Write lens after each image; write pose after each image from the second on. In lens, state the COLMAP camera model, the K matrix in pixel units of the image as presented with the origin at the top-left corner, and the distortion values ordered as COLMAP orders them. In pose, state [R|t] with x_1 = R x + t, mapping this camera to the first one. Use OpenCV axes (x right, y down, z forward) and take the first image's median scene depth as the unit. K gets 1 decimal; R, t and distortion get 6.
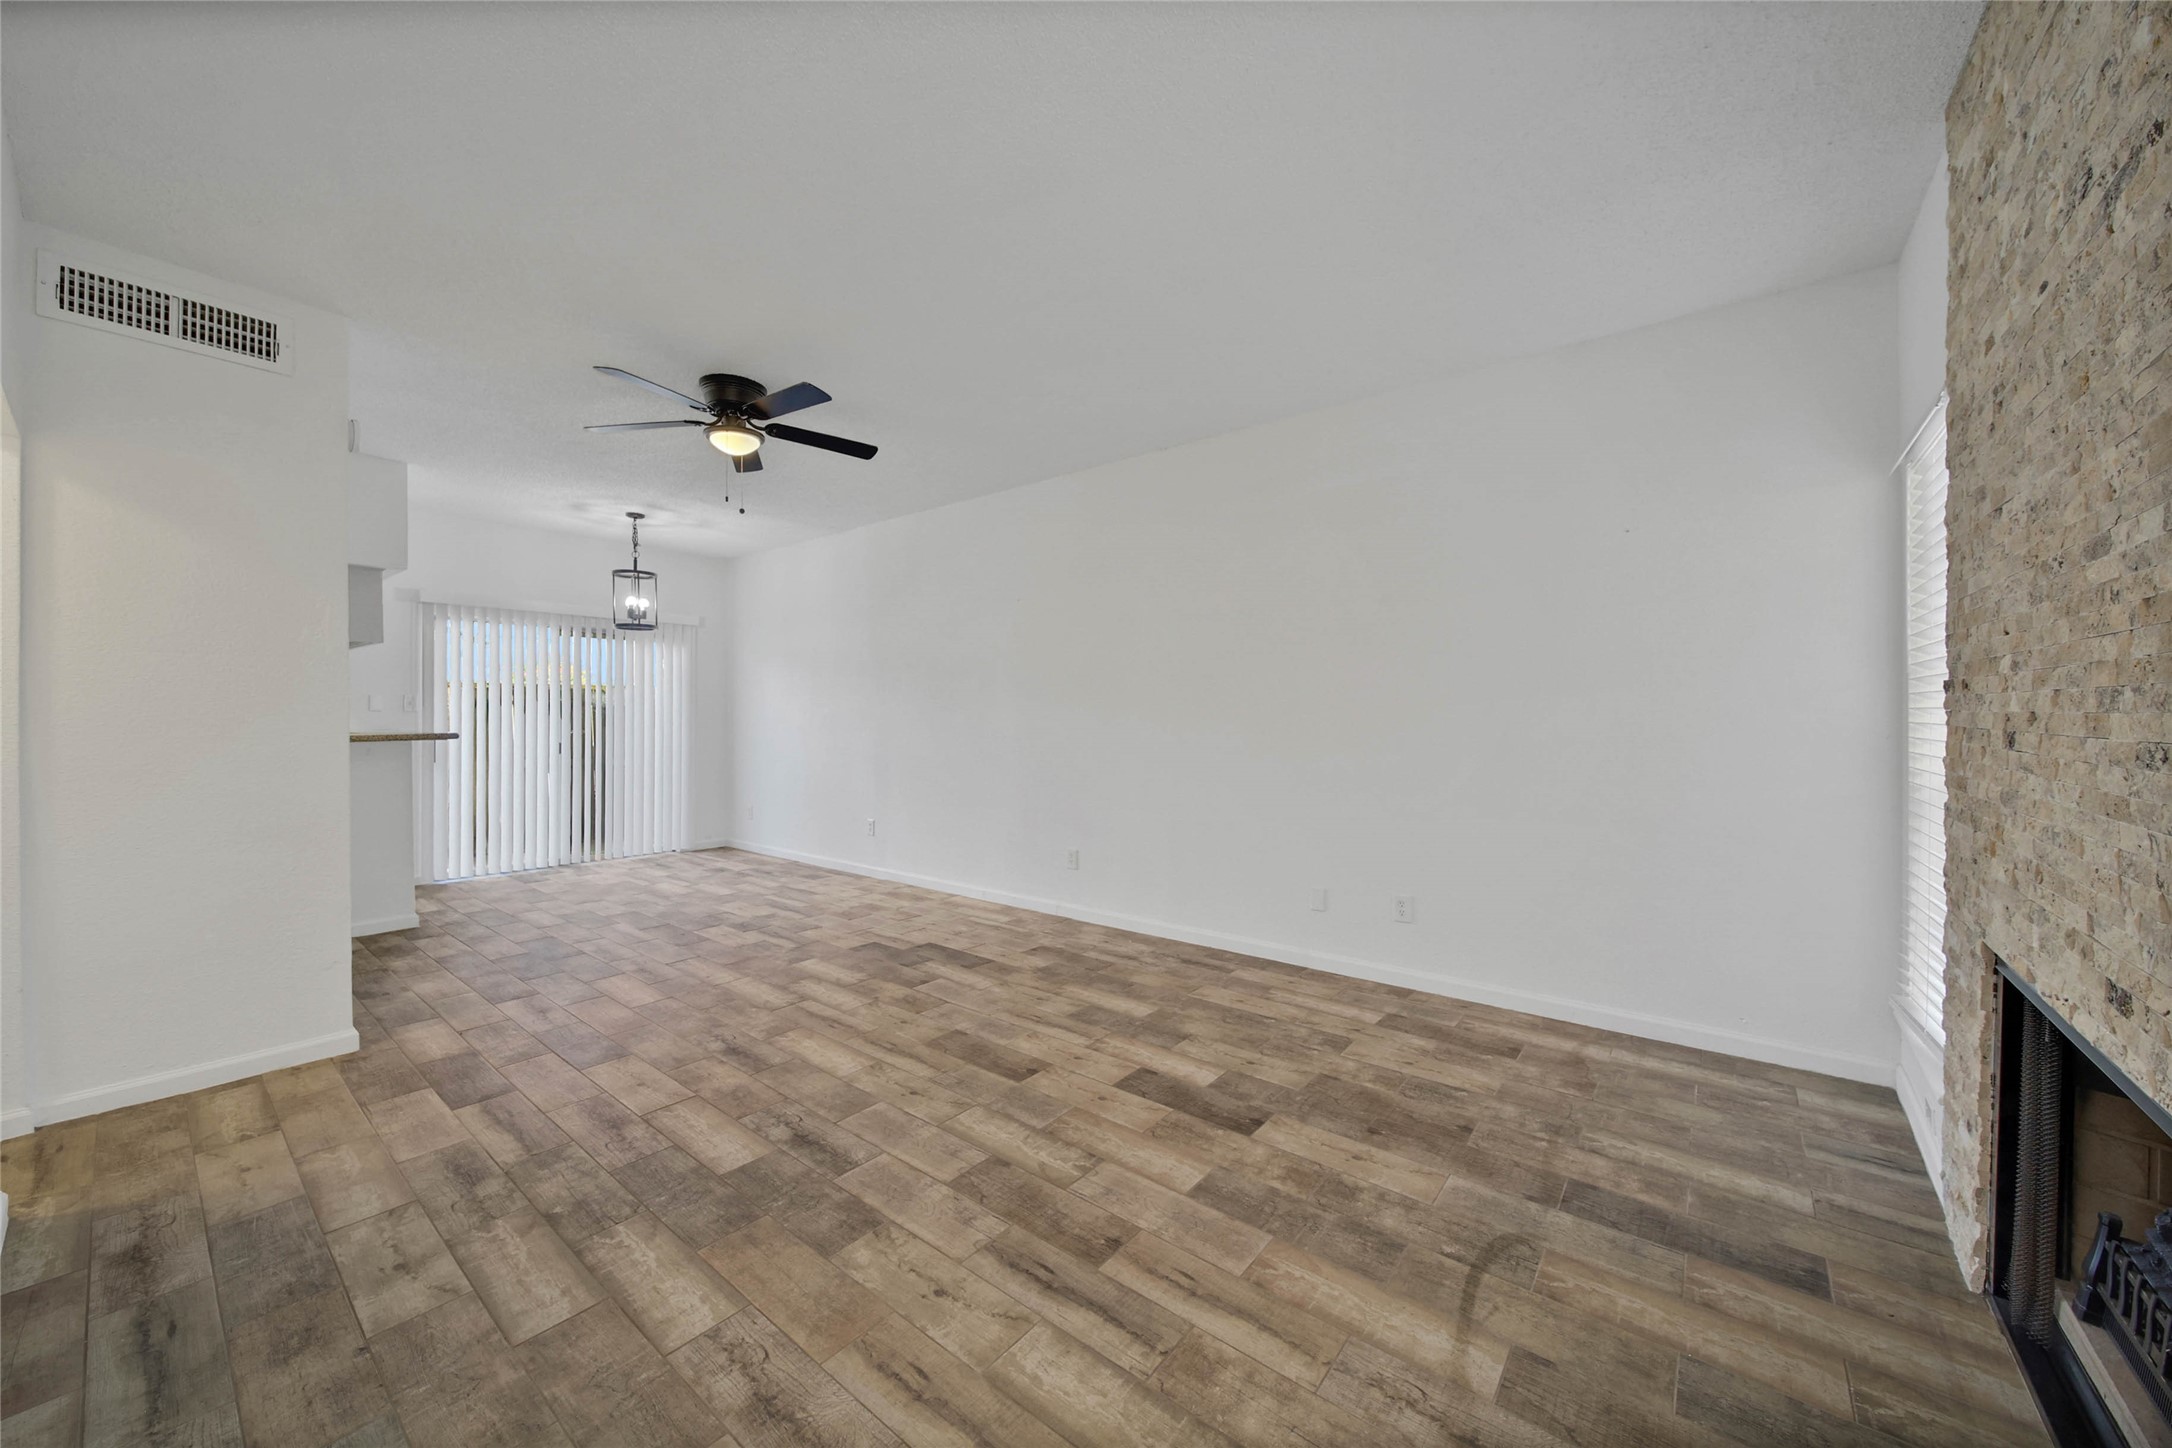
lens RADIAL K [[782.0, 0, 1088.5], [0, 782.0, 725.0], [0, 0, 1]] dist [-0.000170, -0.001359]
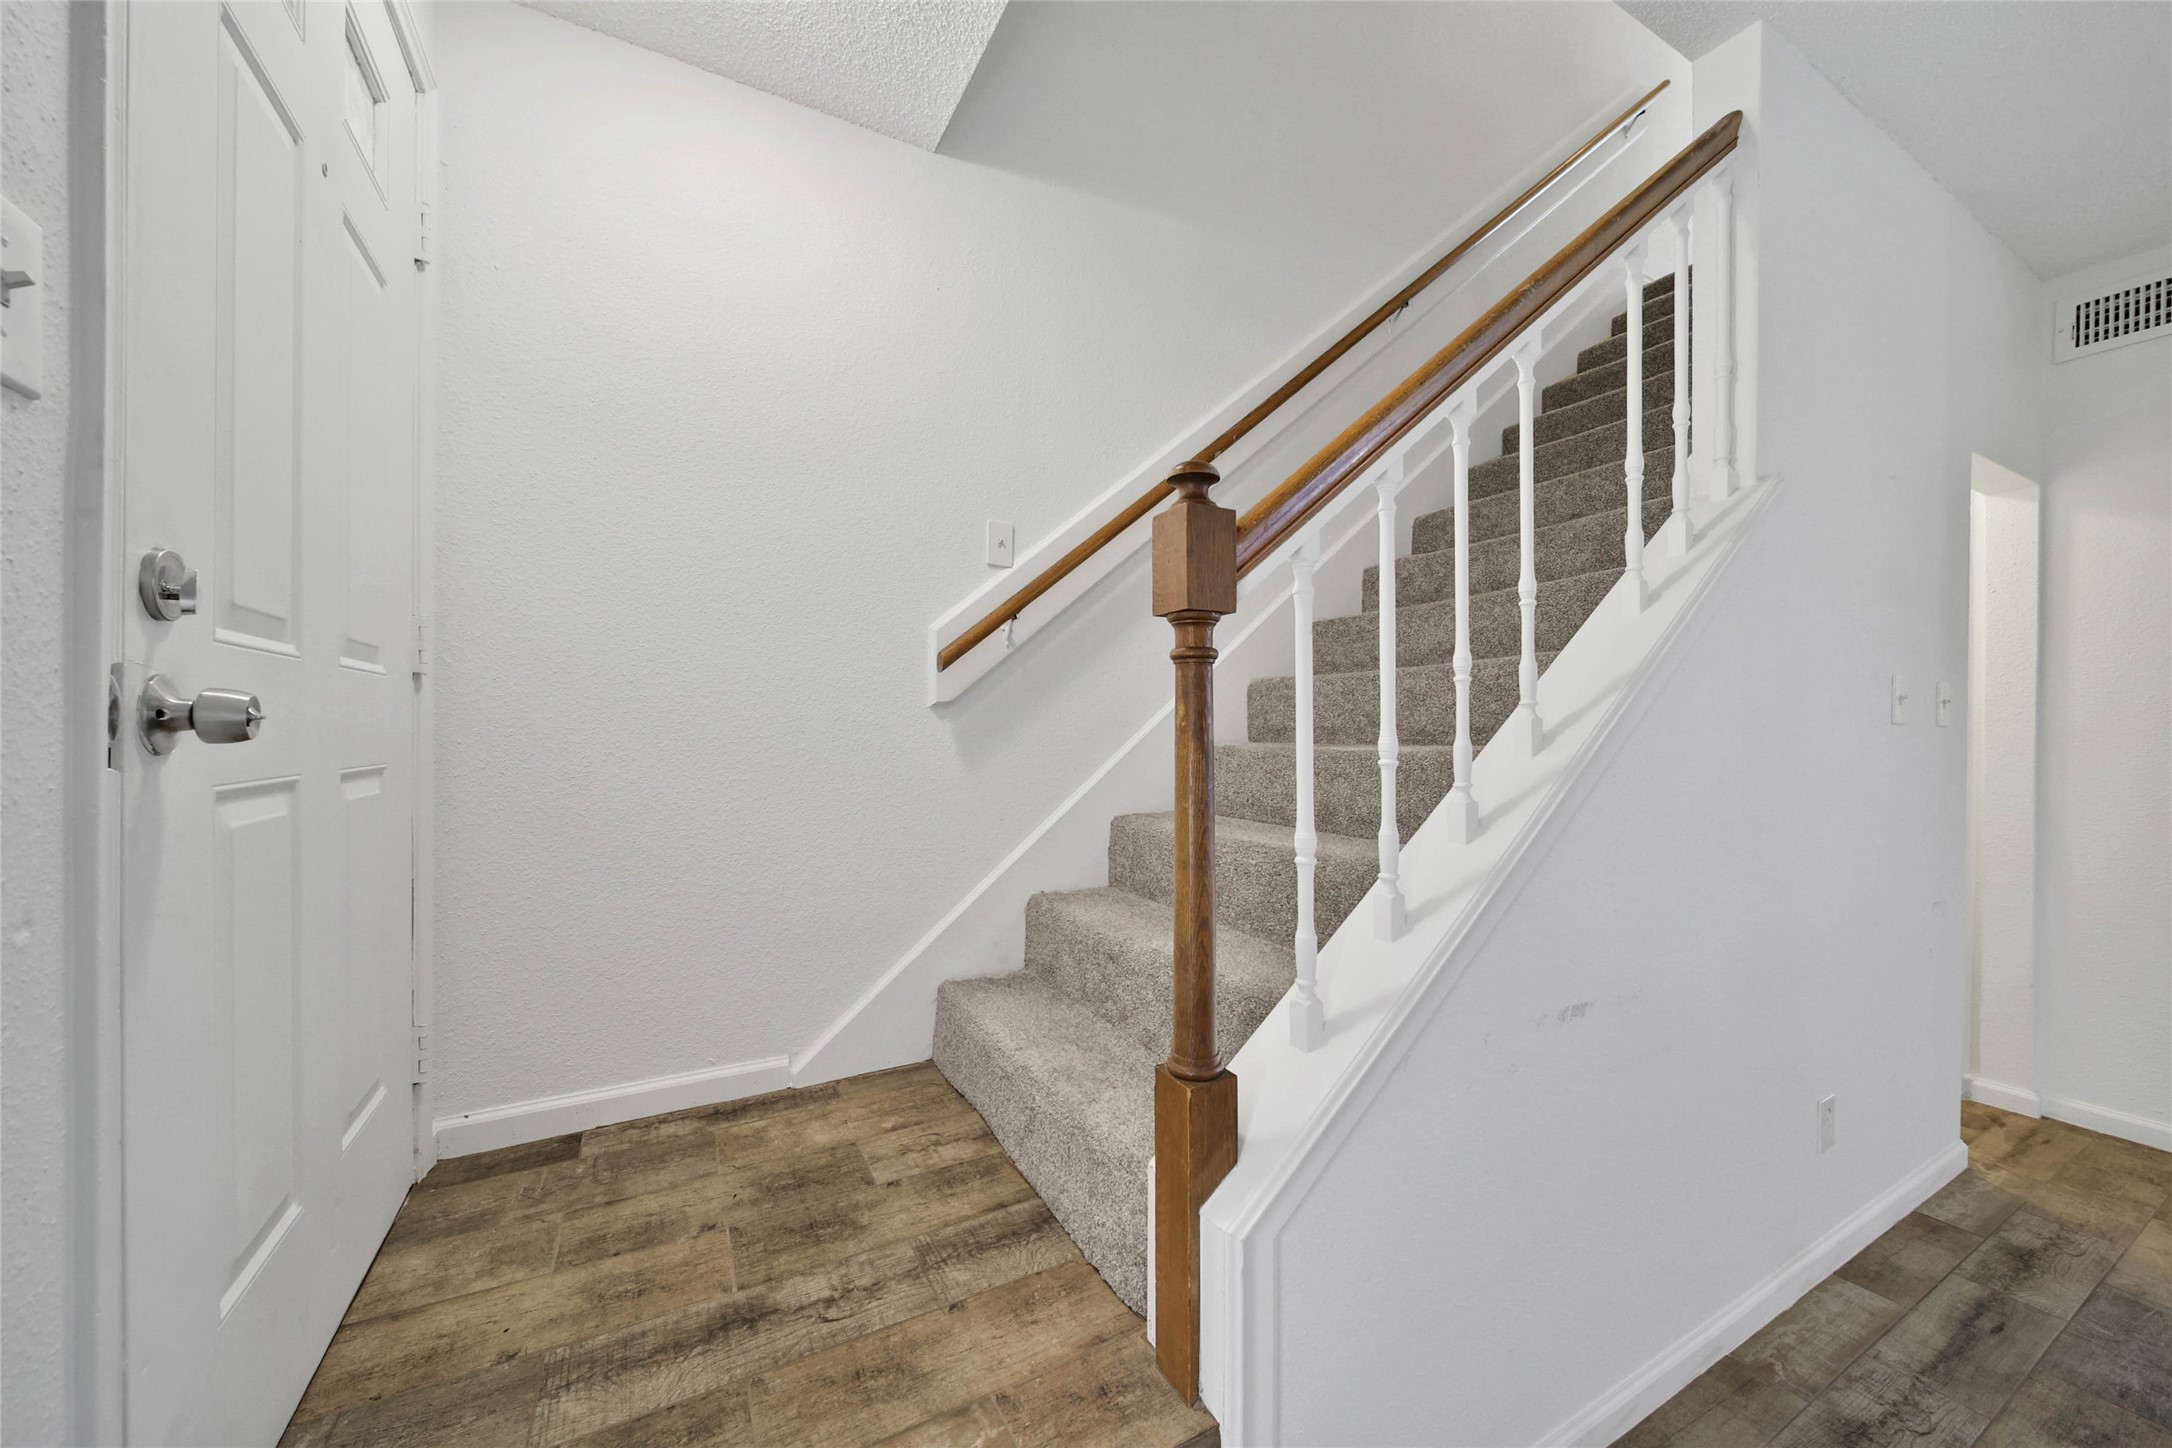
lens RADIAL K [[782.0, 0, 1069.4], [0, 782.0, 740.1], [0, 0, 1]] dist [-0.000170, -0.001359]
pose [[-0.394987, 0.009763, -0.918635, 0.177689], [-0.008896, 0.999856, 0.014452, -0.010339], [0.918644, 0.013881, -0.394843, 0.175330]]
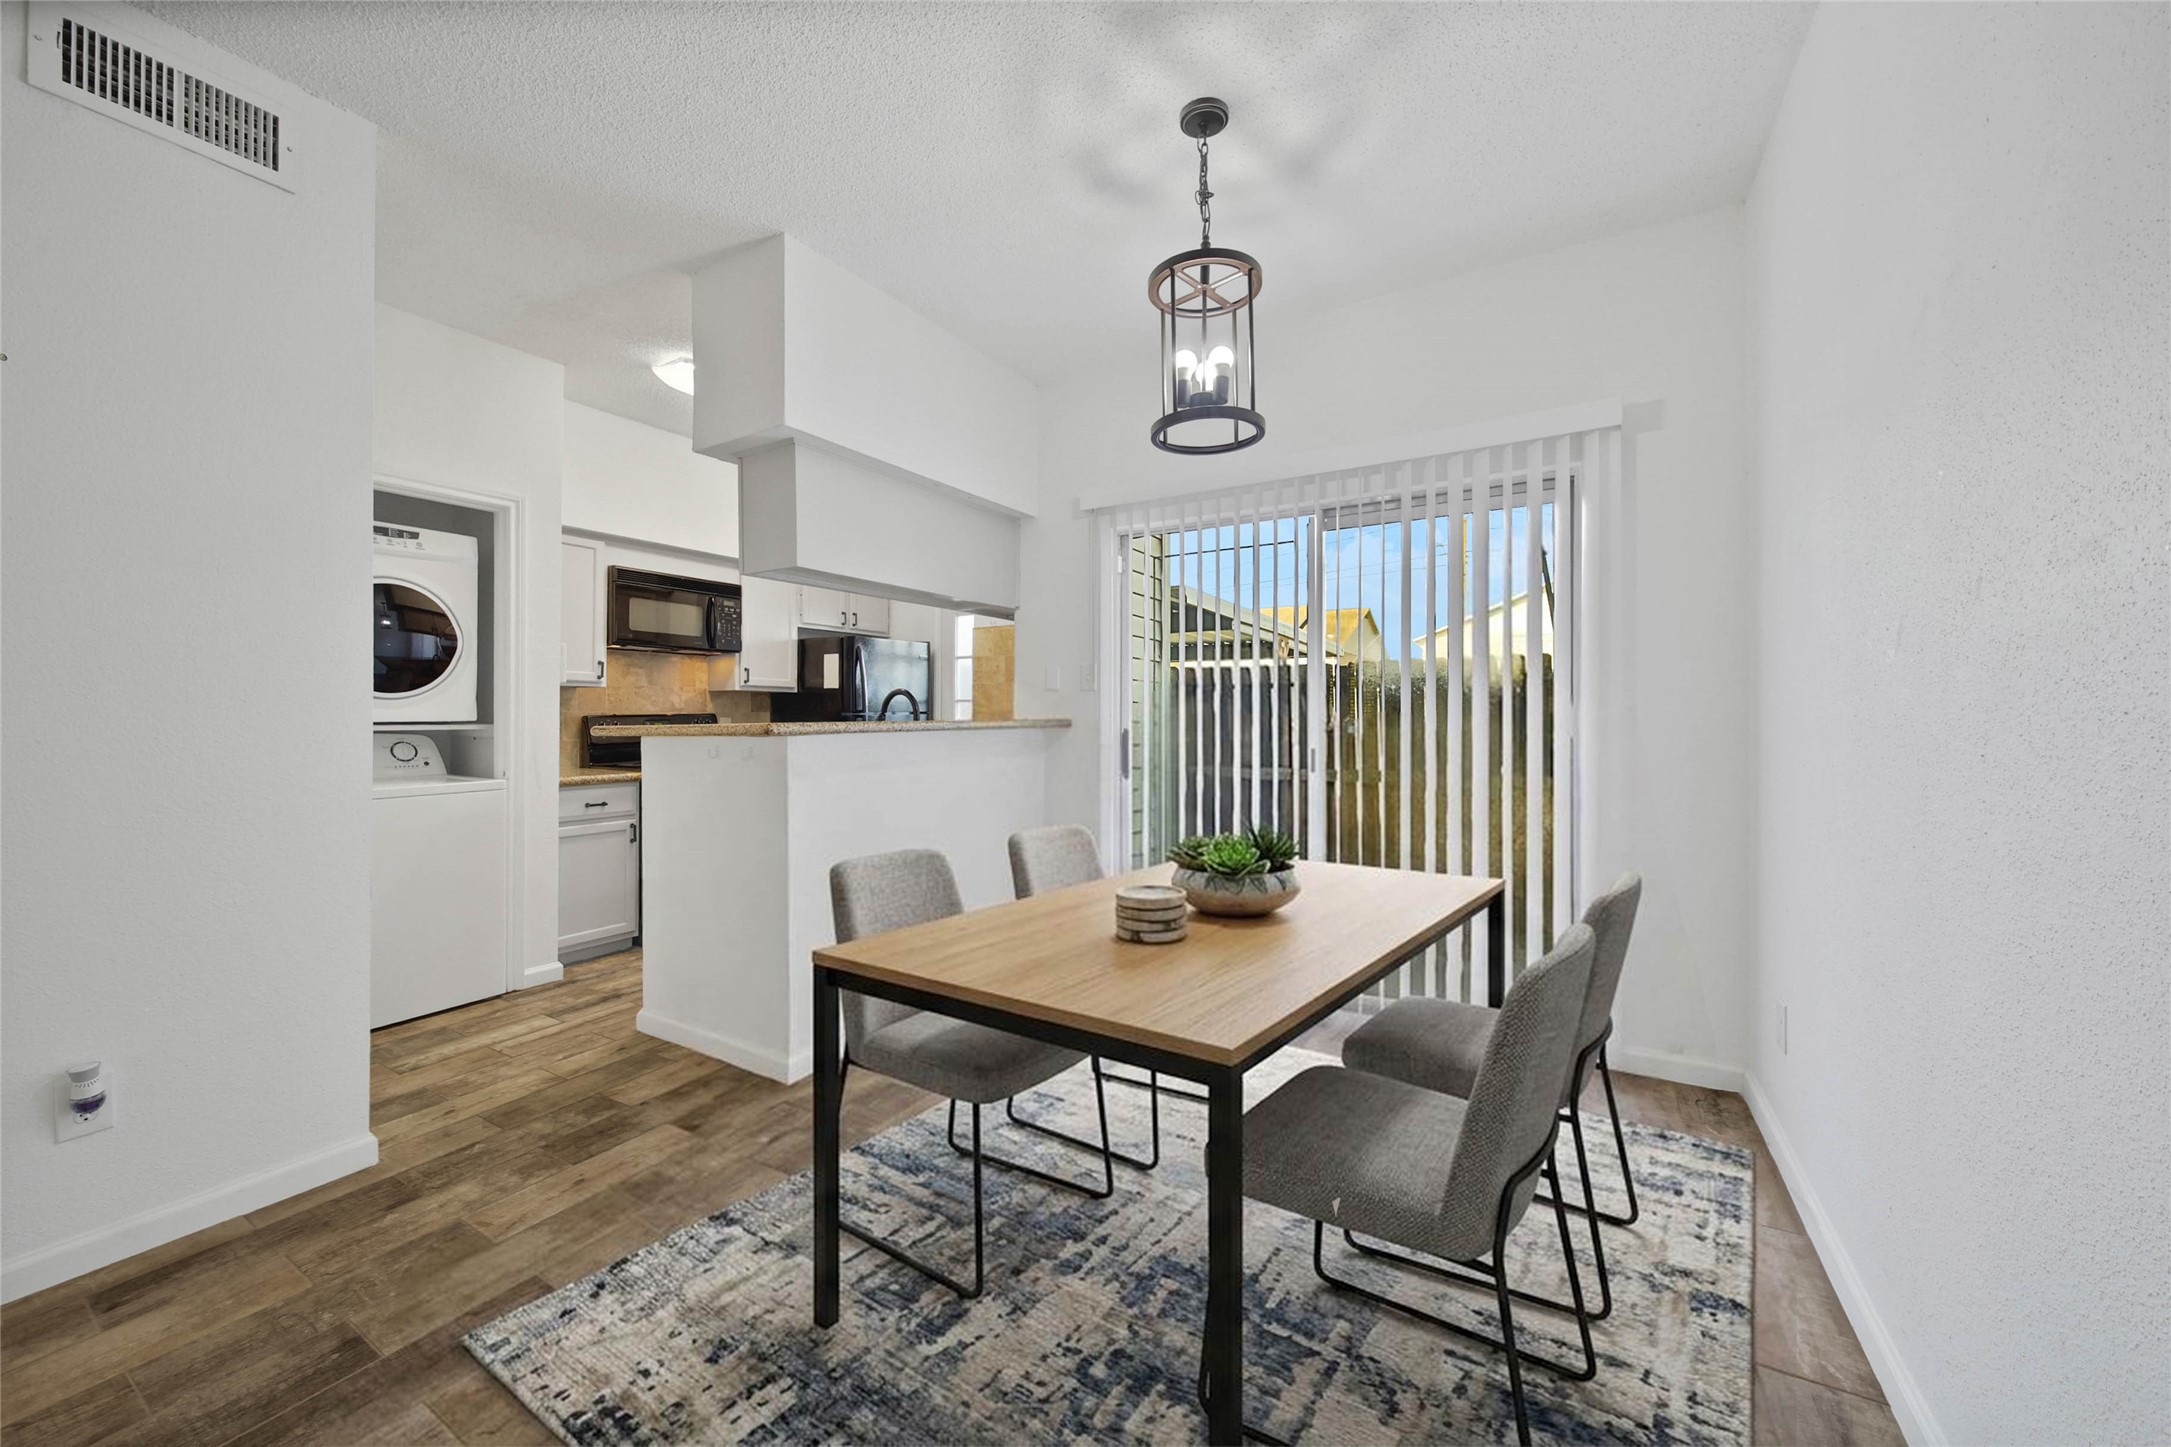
lens RADIAL K [[781.7, 0, 1083.7], [0, 781.7, 709.0], [0, 0, 1]] dist [-0.000170, -0.001359]
pose [[0.132491, -0.006231, -0.991165, -0.590951], [-0.005017, 0.999963, -0.006957, 0.008106], [0.991171, 0.005894, 0.132455, 2.252213]]
